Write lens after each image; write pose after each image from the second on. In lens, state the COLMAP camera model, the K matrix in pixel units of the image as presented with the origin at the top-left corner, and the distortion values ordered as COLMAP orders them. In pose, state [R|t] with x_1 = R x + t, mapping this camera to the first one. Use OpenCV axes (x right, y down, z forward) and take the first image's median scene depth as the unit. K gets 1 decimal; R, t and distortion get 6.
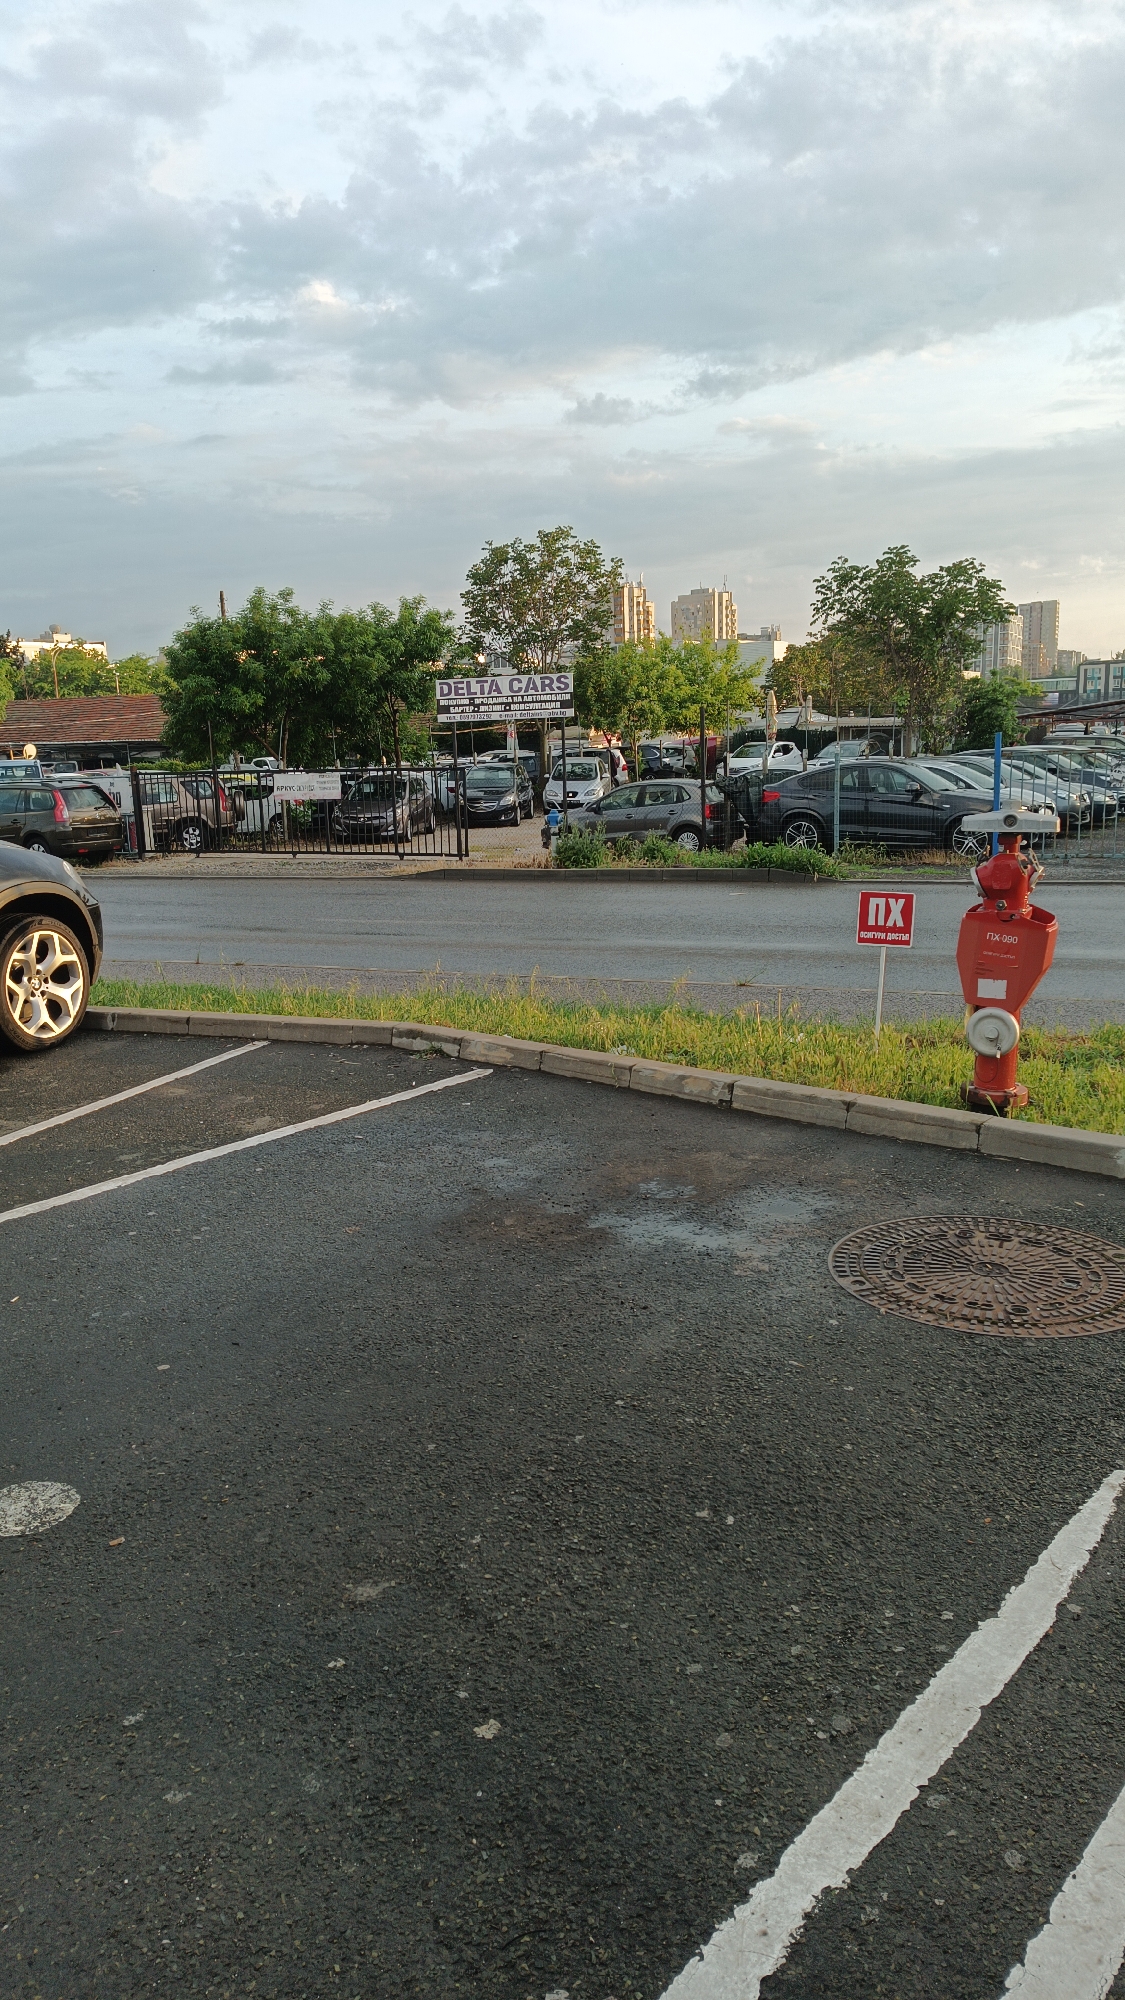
lens RADIAL K [[1357.8, 0, 561.7], [0, 1357.8, 1065.9], [0, 0, 1]] dist [0.004696, 0.001382]
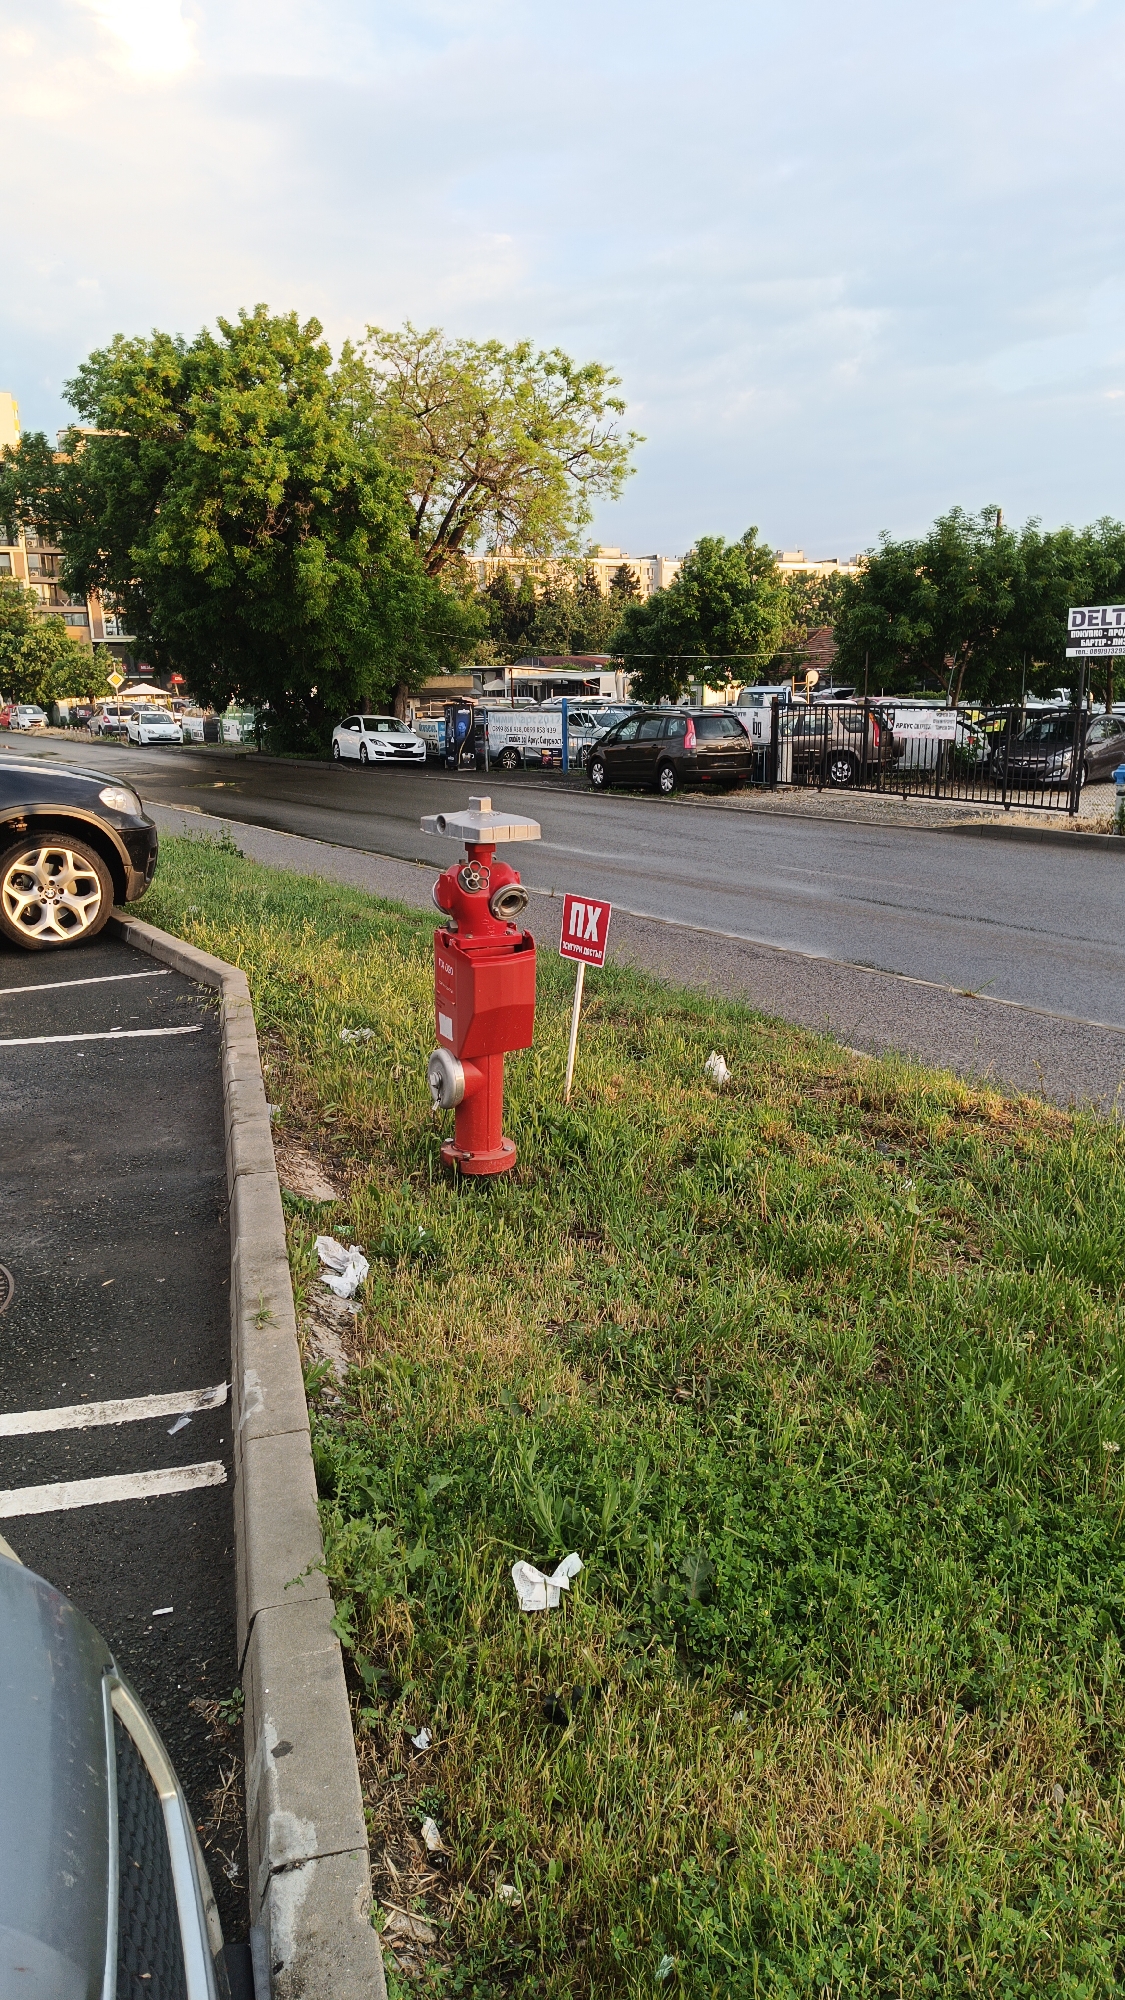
lens RADIAL K [[1387.5, 0, 566.0], [0, 1387.5, 1030.0], [0, 0, 1]] dist [0.031765, -0.000374]
pose [[0.811576, 0.167261, -0.559793, 0.194788], [-0.155117, 0.985444, 0.069556, -0.028854], [0.563278, 0.030383, 0.825708, 0.082996]]
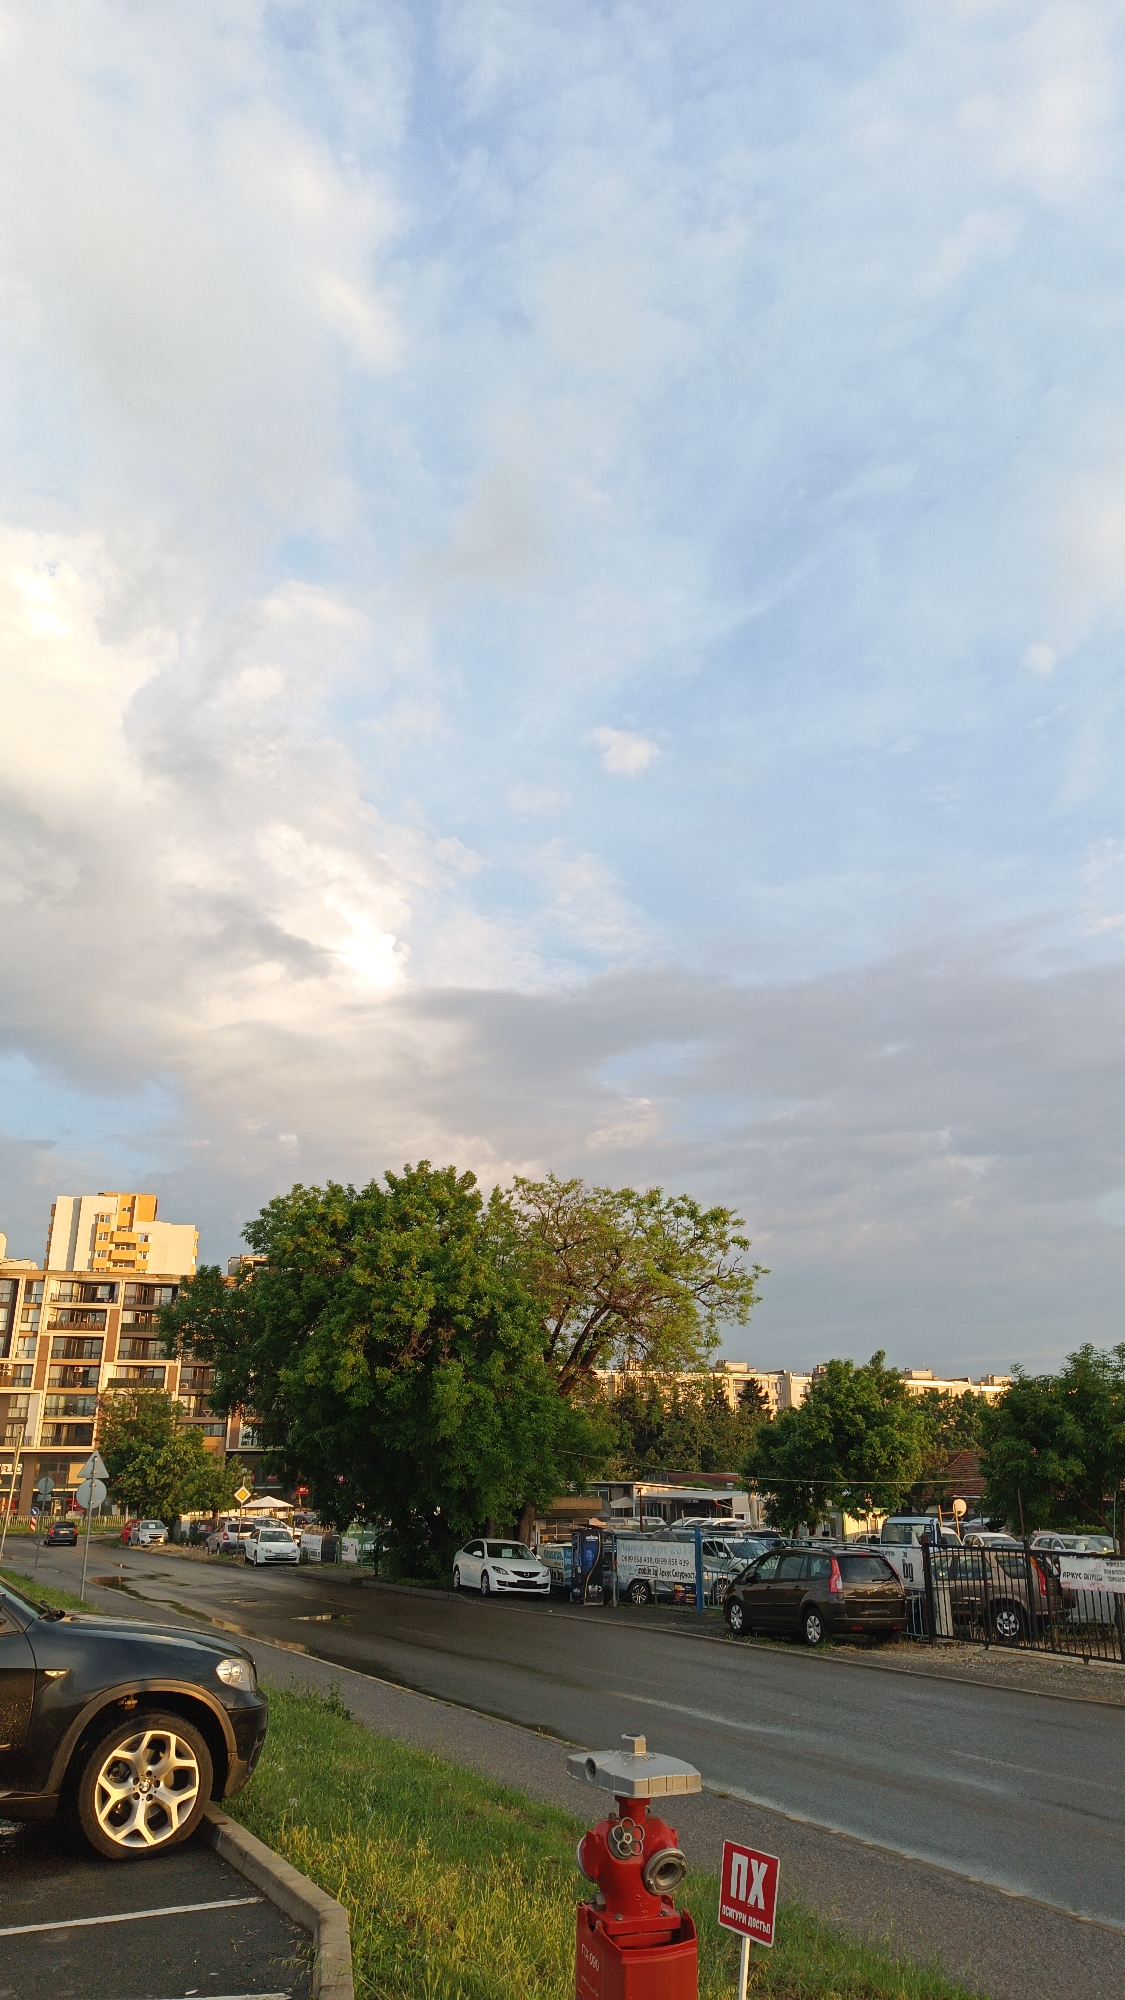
lens RADIAL K [[1387.1, 0, 554.7], [0, 1387.1, 999.7], [0, 0, 1]] dist [0.057943, -0.063297]
pose [[0.752254, -0.181722, -0.633317, 0.193993], [-0.188266, 0.861853, -0.470919, -0.039679], [0.631403, 0.473483, 0.614121, 0.075015]]
